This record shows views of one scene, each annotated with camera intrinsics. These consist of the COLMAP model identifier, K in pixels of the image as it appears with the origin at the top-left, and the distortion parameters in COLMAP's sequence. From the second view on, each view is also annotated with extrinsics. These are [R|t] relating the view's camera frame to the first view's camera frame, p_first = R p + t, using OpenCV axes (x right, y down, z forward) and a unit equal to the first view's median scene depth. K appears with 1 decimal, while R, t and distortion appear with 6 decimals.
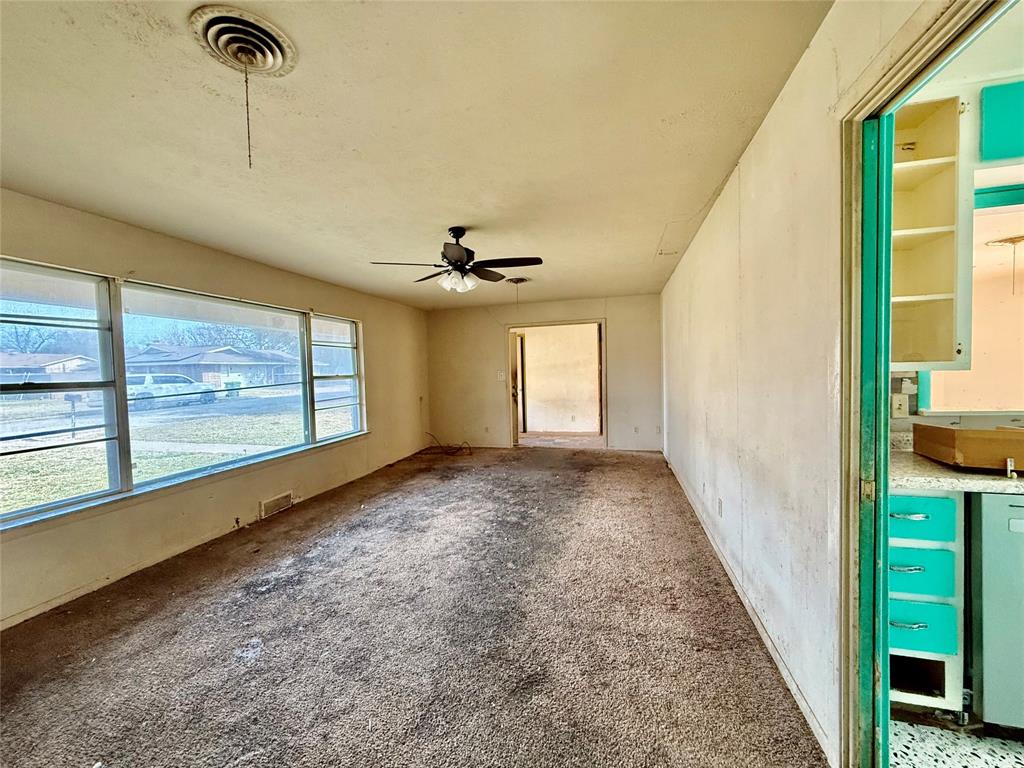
lens RADIAL K [[408.1, 0, 512.0], [0, 408.1, 384.0], [0, 0, 1]] dist [0.001698, 0.000243]
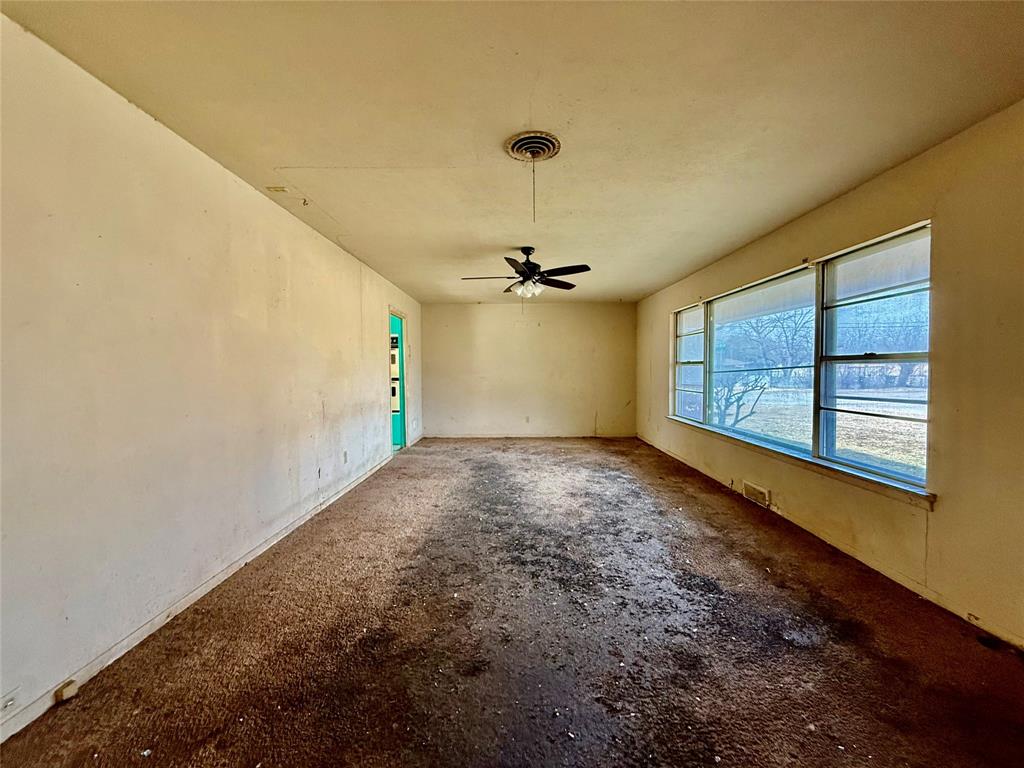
lens RADIAL K [[408.1, 0, 512.0], [0, 408.1, 384.0], [0, 0, 1]] dist [0.001698, 0.000243]
pose [[-0.969968, 0.039288, -0.240039, 0.182788], [0.021839, 0.996950, 0.074925, -0.040753], [0.242250, 0.067433, -0.967868, 1.738934]]
